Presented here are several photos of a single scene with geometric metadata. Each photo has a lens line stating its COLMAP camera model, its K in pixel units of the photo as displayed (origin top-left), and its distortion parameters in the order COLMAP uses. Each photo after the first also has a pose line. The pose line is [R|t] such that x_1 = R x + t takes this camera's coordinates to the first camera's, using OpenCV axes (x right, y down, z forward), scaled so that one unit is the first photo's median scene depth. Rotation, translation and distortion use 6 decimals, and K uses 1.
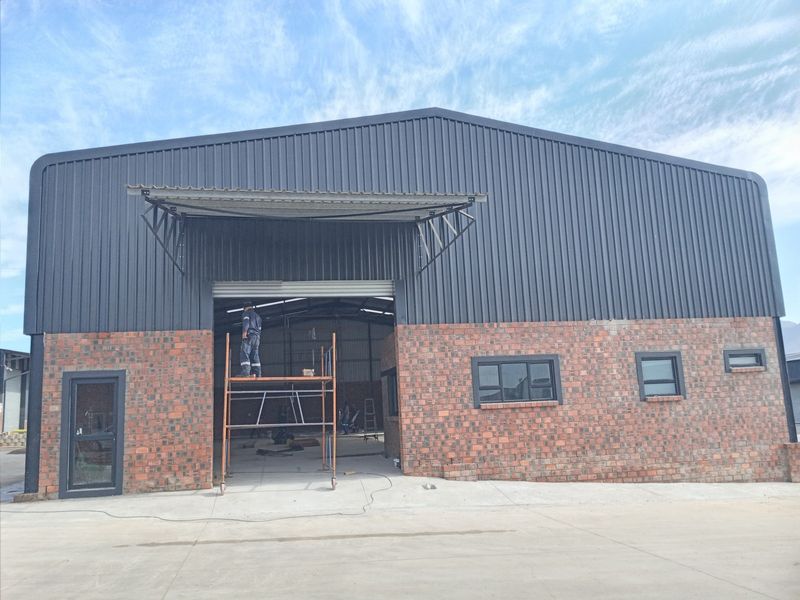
lens RADIAL K [[631.9, 0, 400.0], [0, 631.9, 300.0], [0, 0, 1]] dist [0.126182, -0.210946]
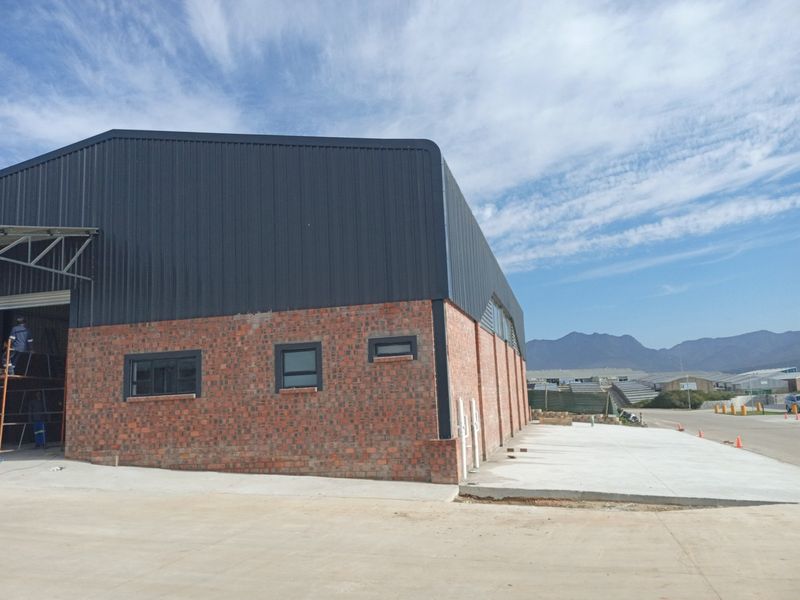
lens RADIAL K [[631.9, 0, 400.0], [0, 631.9, 300.0], [0, 0, 1]] dist [0.126182, -0.210946]
pose [[0.908763, -0.052278, -0.414026, 0.981269], [0.072144, 0.996865, 0.032479, -0.006415], [0.411030, -0.059385, 0.909685, 0.183302]]
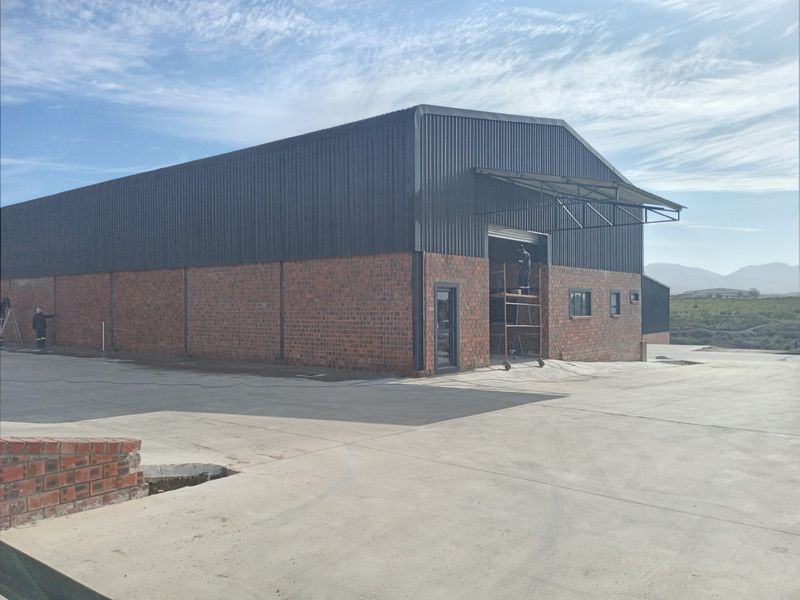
lens RADIAL K [[631.9, 0, 400.0], [0, 631.9, 300.0], [0, 0, 1]] dist [0.126182, -0.210946]
pose [[0.757874, 0.047757, 0.650650, -1.228076], [-0.129881, 0.988398, 0.078737, 0.047150], [-0.639342, -0.144180, 0.755284, 0.044146]]
